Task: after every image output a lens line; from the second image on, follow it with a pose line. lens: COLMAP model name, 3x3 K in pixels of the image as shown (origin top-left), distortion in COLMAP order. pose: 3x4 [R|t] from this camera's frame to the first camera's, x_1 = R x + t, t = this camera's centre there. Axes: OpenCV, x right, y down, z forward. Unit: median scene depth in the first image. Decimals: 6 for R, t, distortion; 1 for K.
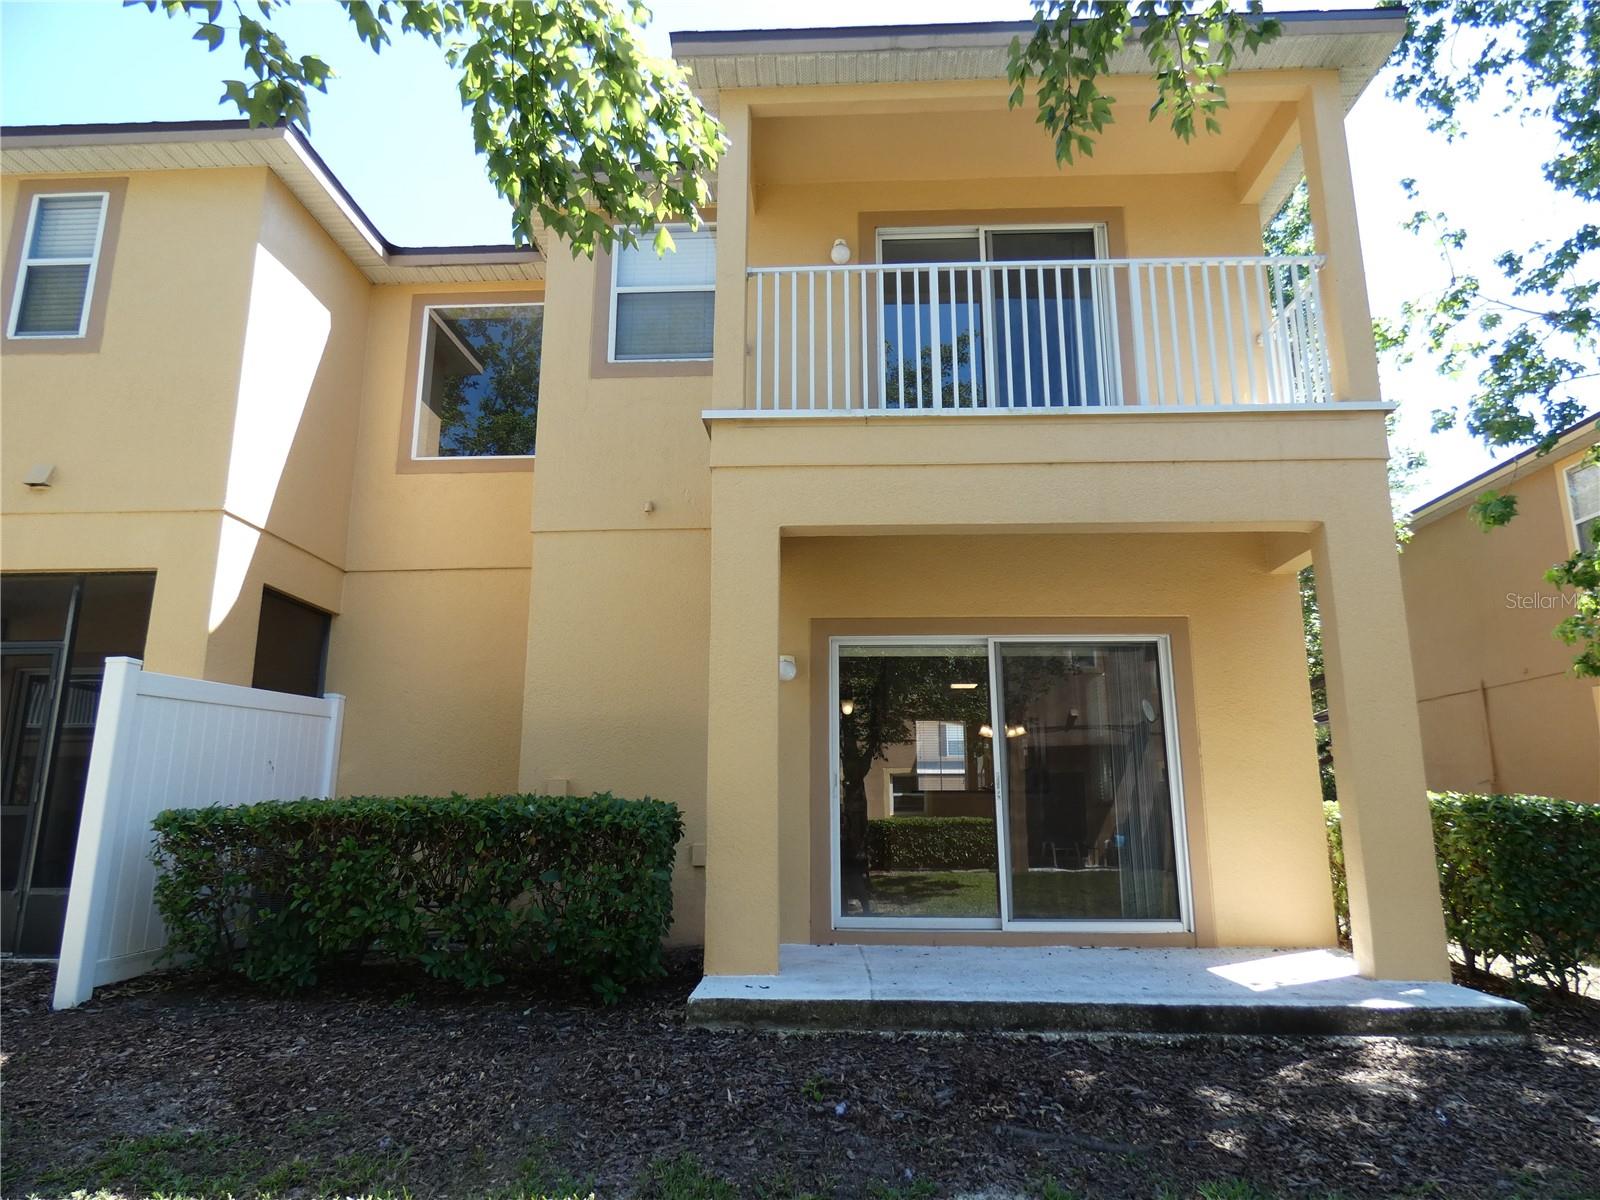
lens RADIAL K [[958.2, 0, 801.9], [0, 958.2, 607.3], [0, 0, 1]] dist [-0.001769, -0.000999]
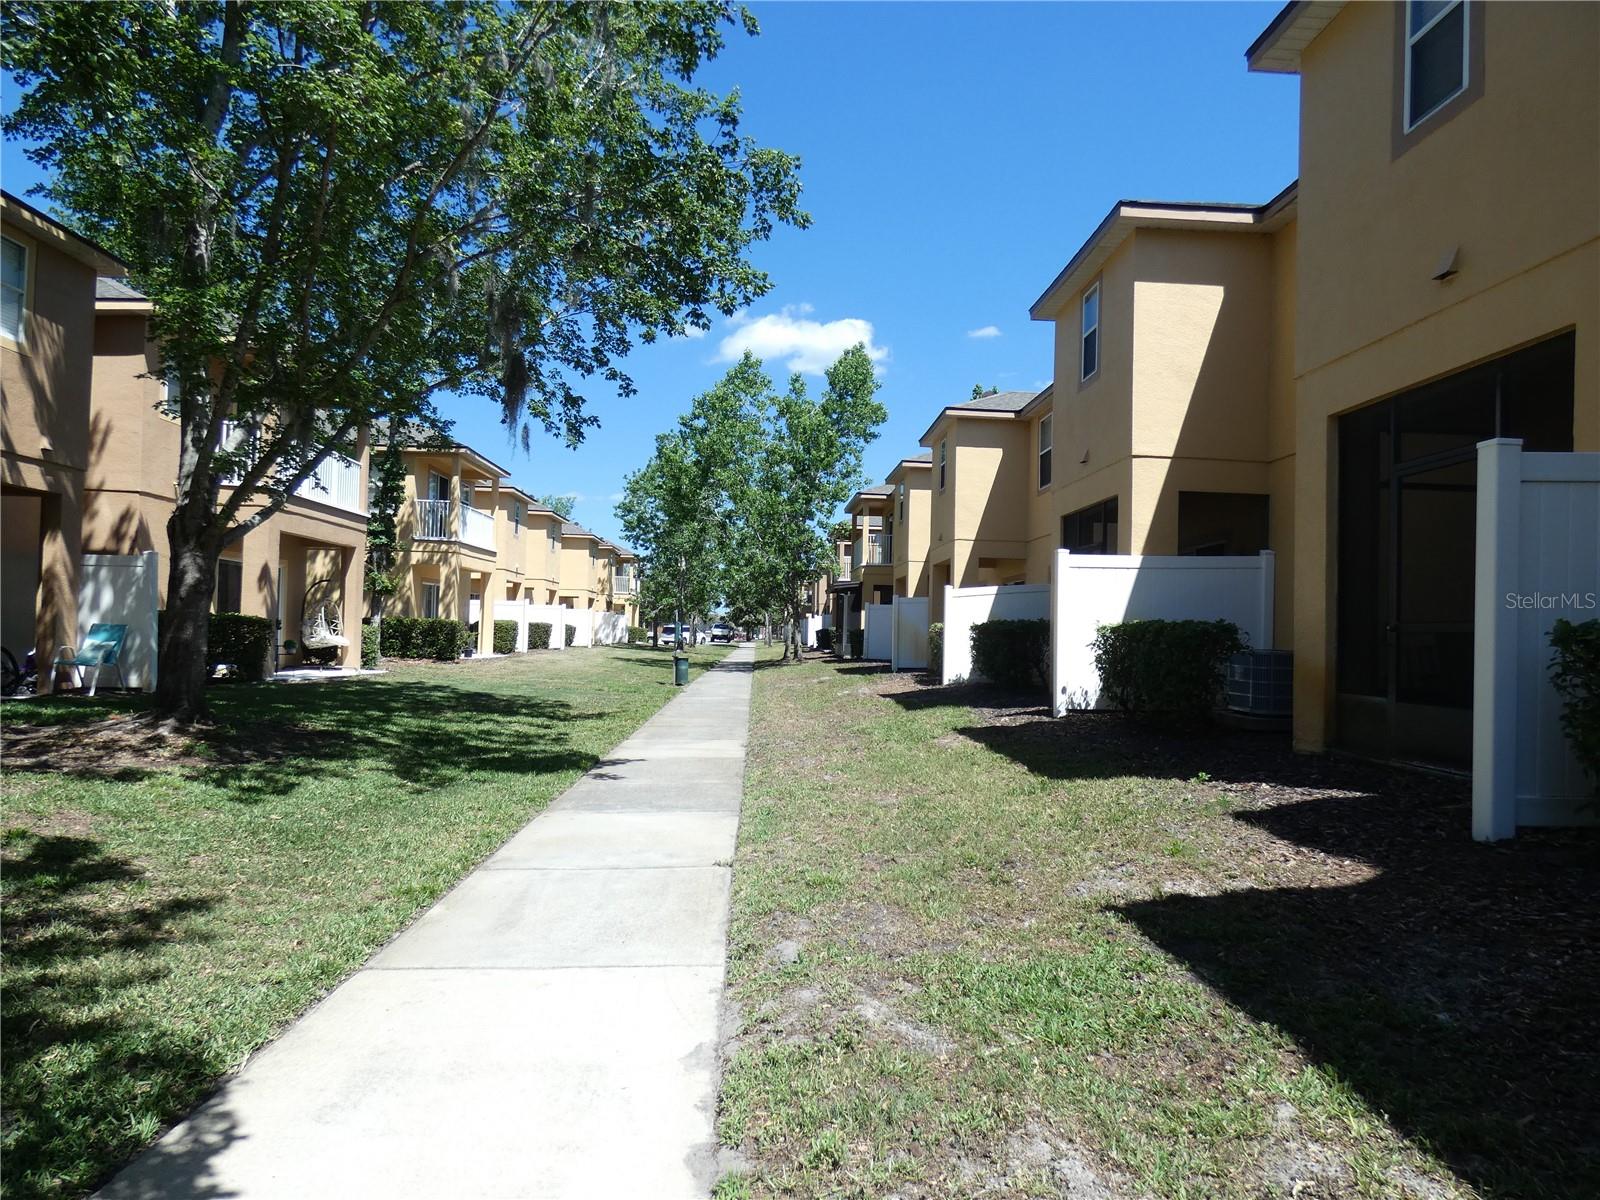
lens RADIAL K [[958.2, 0, 801.9], [0, 958.2, 607.3], [0, 0, 1]] dist [-0.001769, -0.000999]
pose [[0.101193, -0.016521, -0.994730, 0.041991], [0.178270, 0.983980, 0.001792, 0.081553], [0.978764, -0.177512, 0.102517, 0.289587]]
